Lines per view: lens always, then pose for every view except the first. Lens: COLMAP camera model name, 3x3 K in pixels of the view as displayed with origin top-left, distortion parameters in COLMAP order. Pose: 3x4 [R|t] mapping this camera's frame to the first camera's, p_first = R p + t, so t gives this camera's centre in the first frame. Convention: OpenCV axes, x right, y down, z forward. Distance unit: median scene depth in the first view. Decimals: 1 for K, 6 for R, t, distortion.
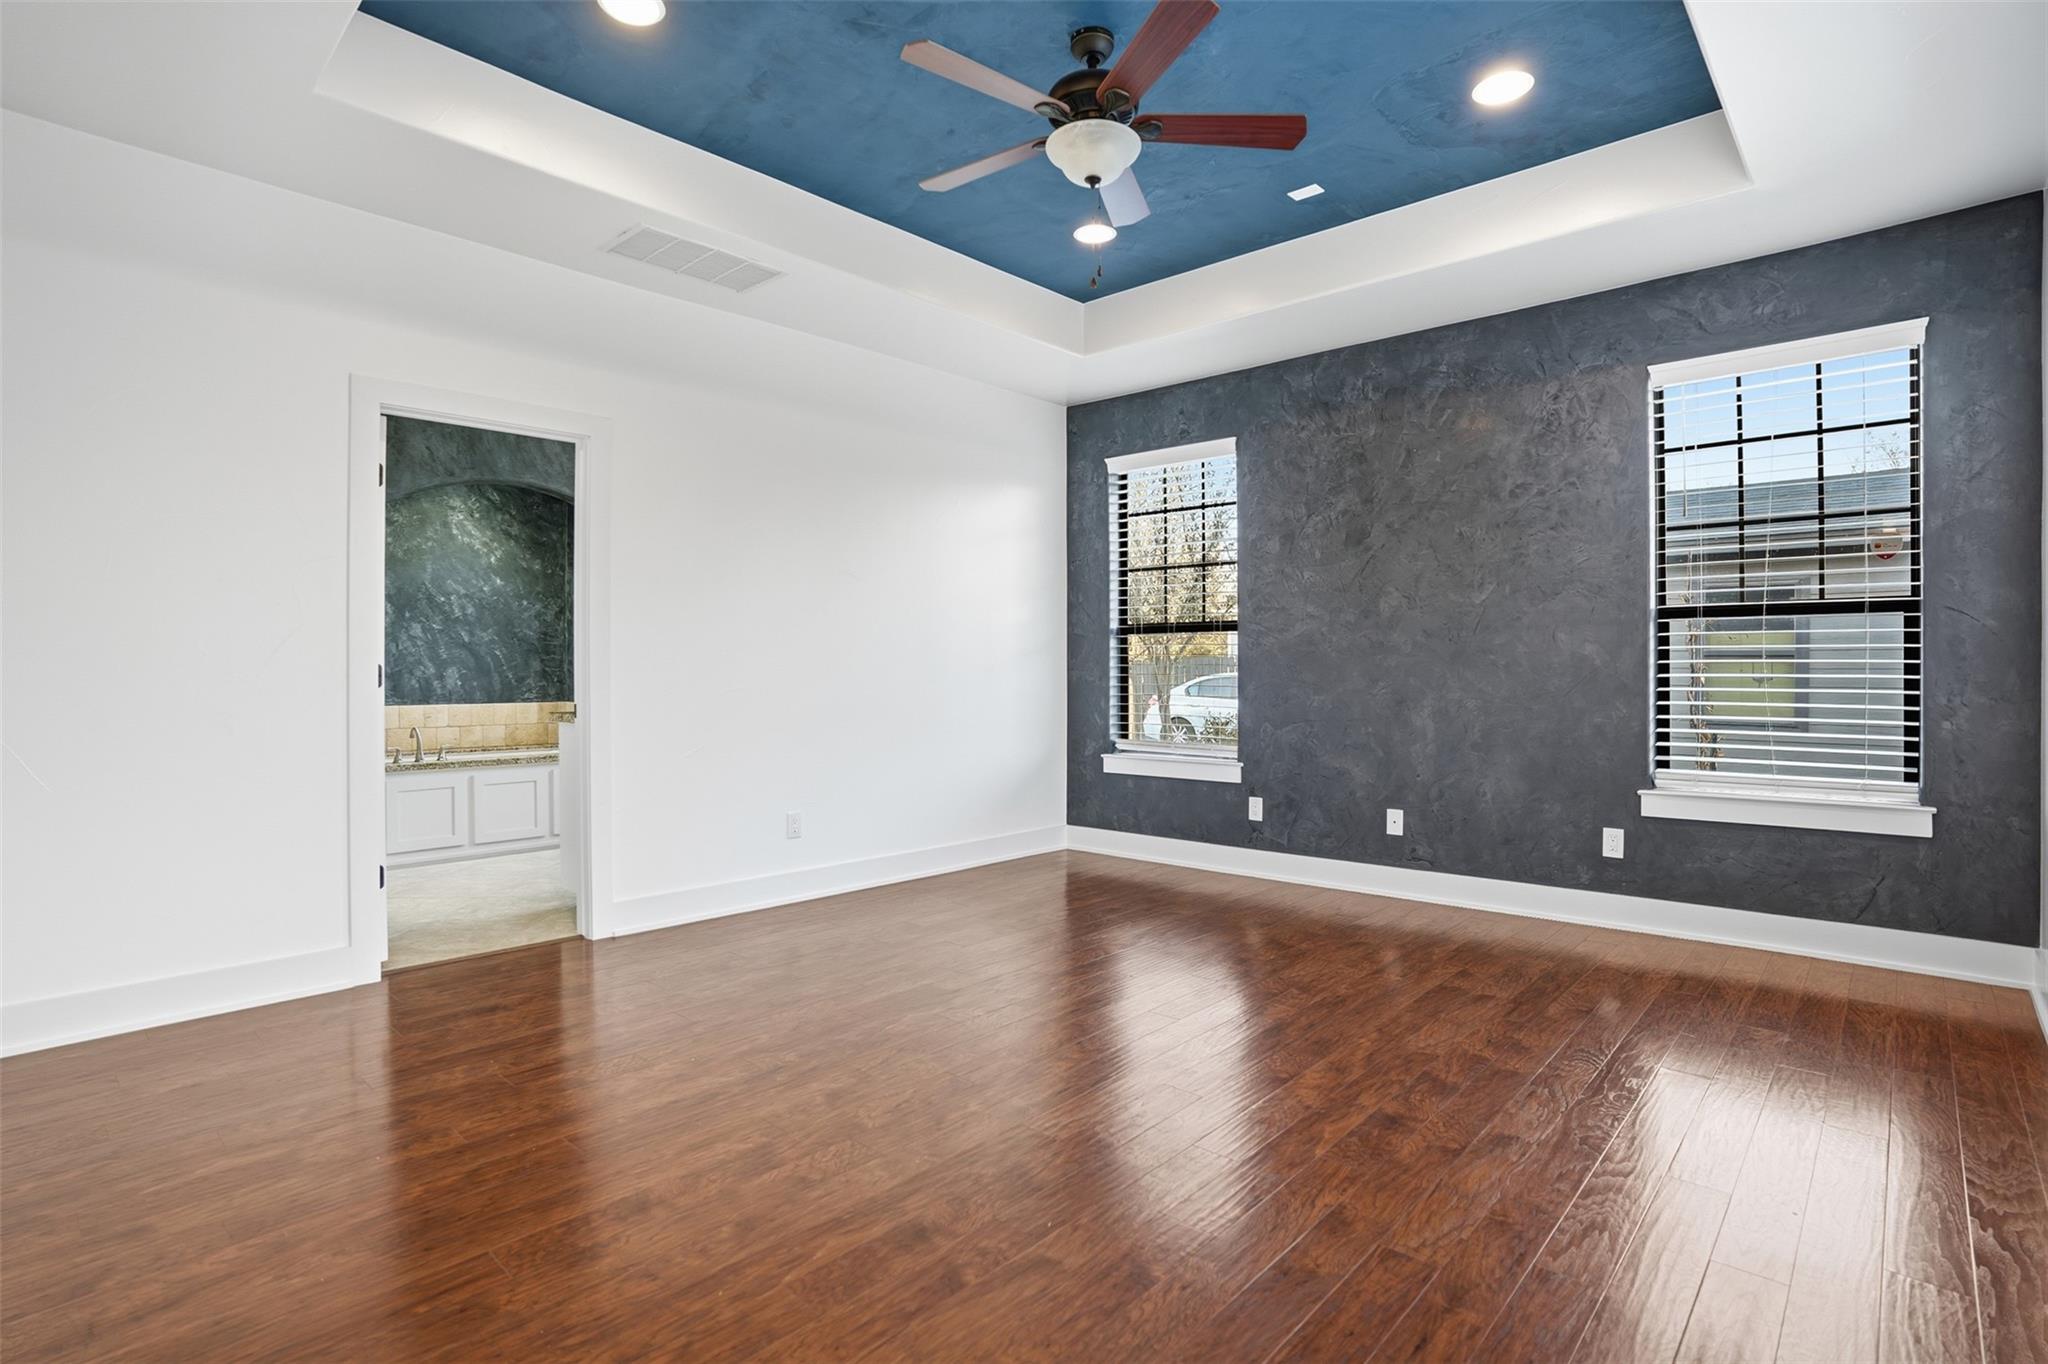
lens RADIAL K [[1022.1, 0, 1017.1], [0, 1022.1, 676.7], [0, 0, 1]] dist [-0.084434, 0.042387]
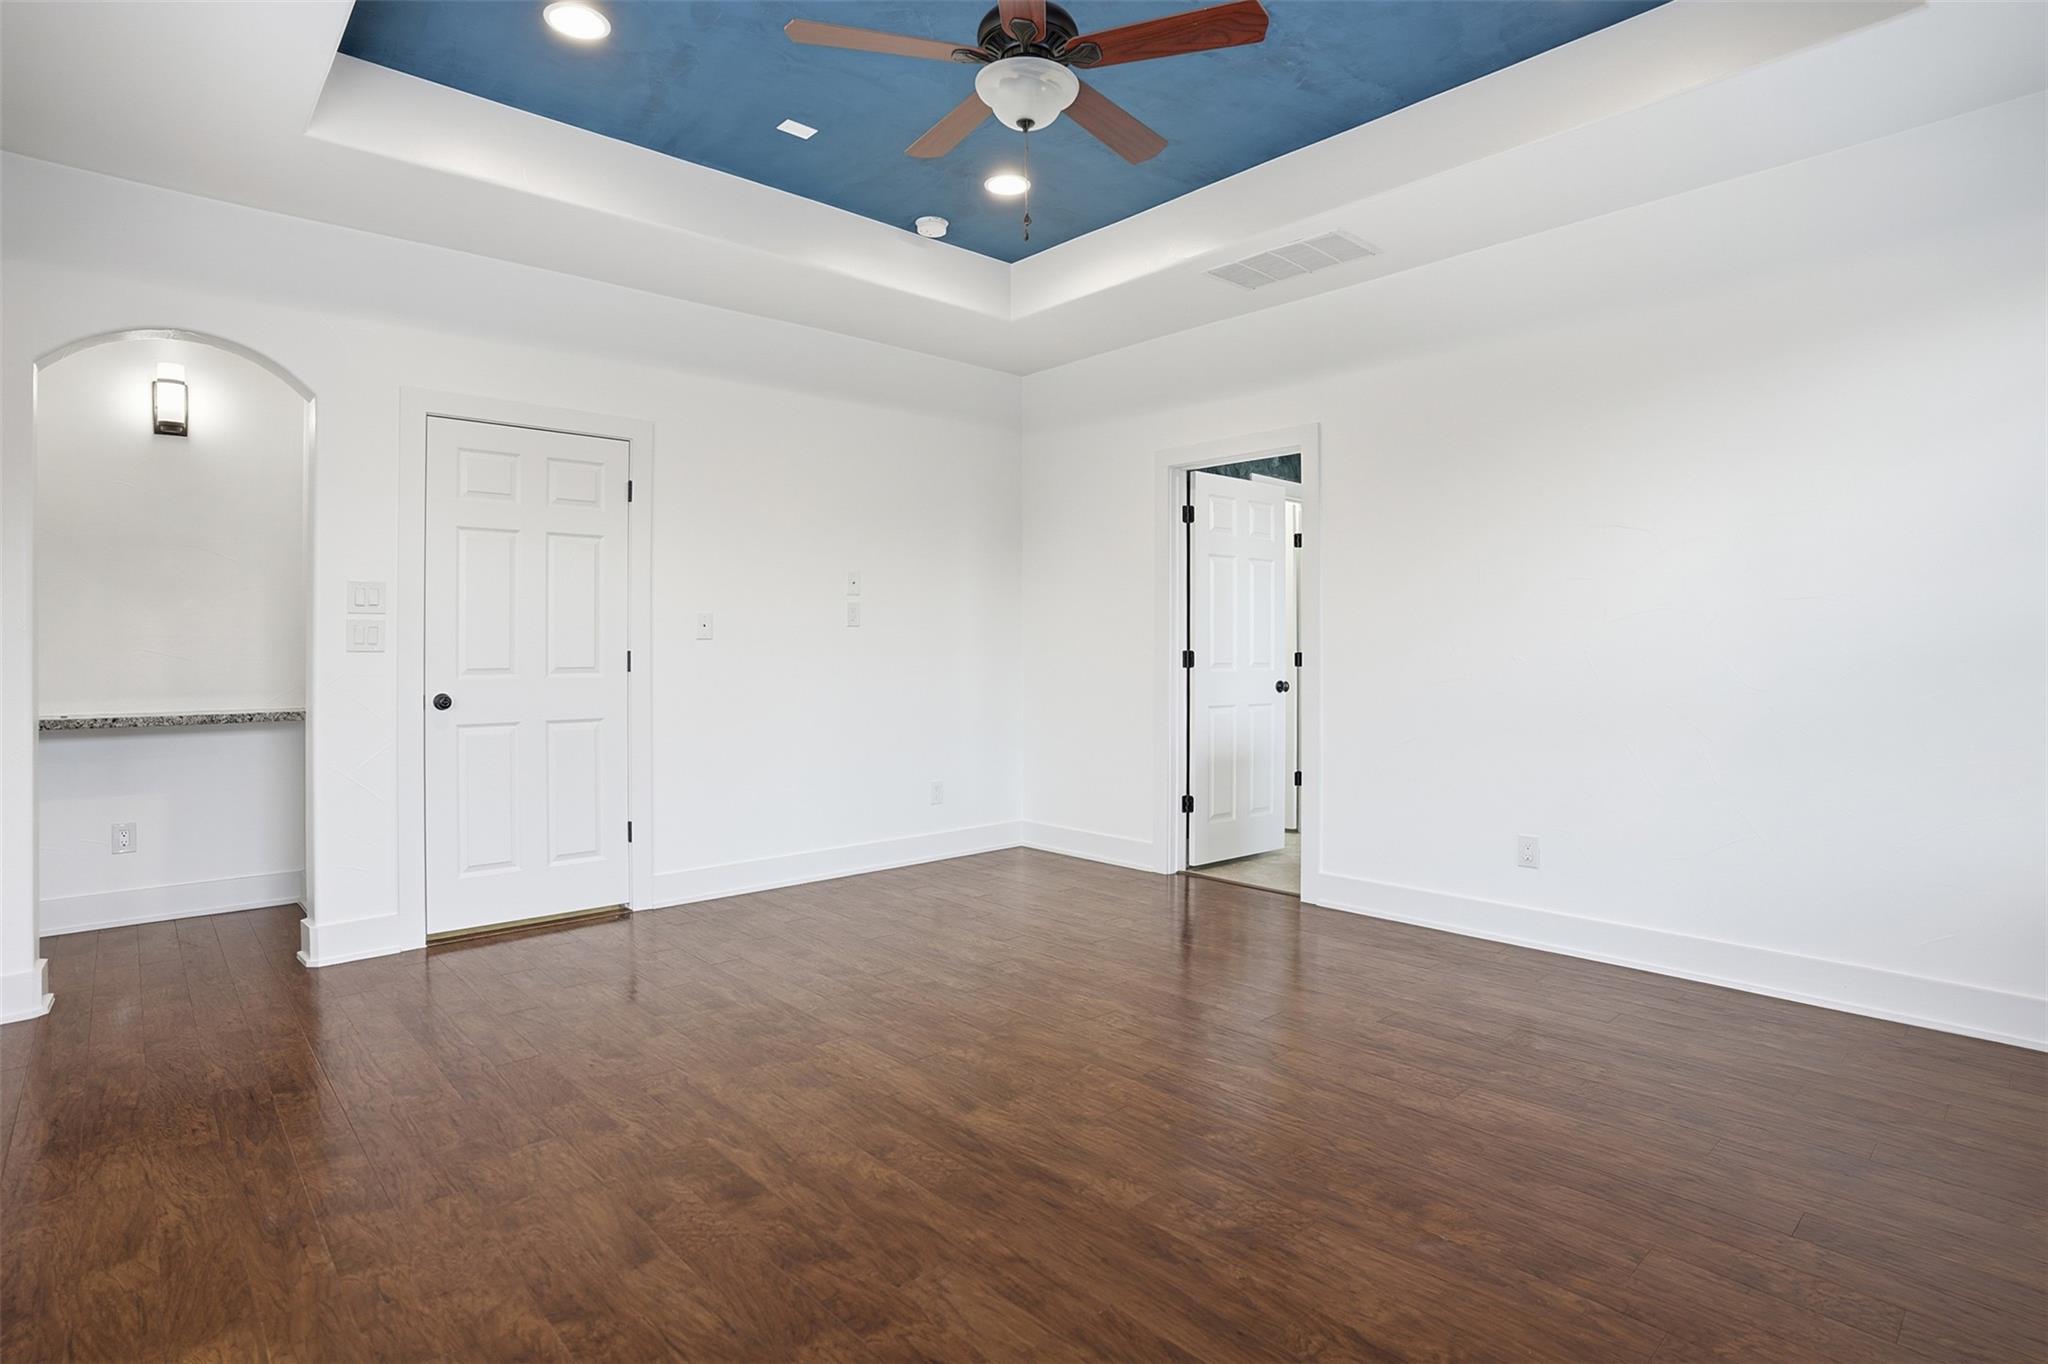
lens RADIAL K [[1022.1, 0, 1017.1], [0, 1022.1, 676.7], [0, 0, 1]] dist [-0.084434, 0.042387]
pose [[-0.088280, 0.026747, -0.995737, 0.996763], [-0.007044, 0.999598, 0.027475, -0.019481], [0.996071, 0.009440, -0.088056, 1.092928]]
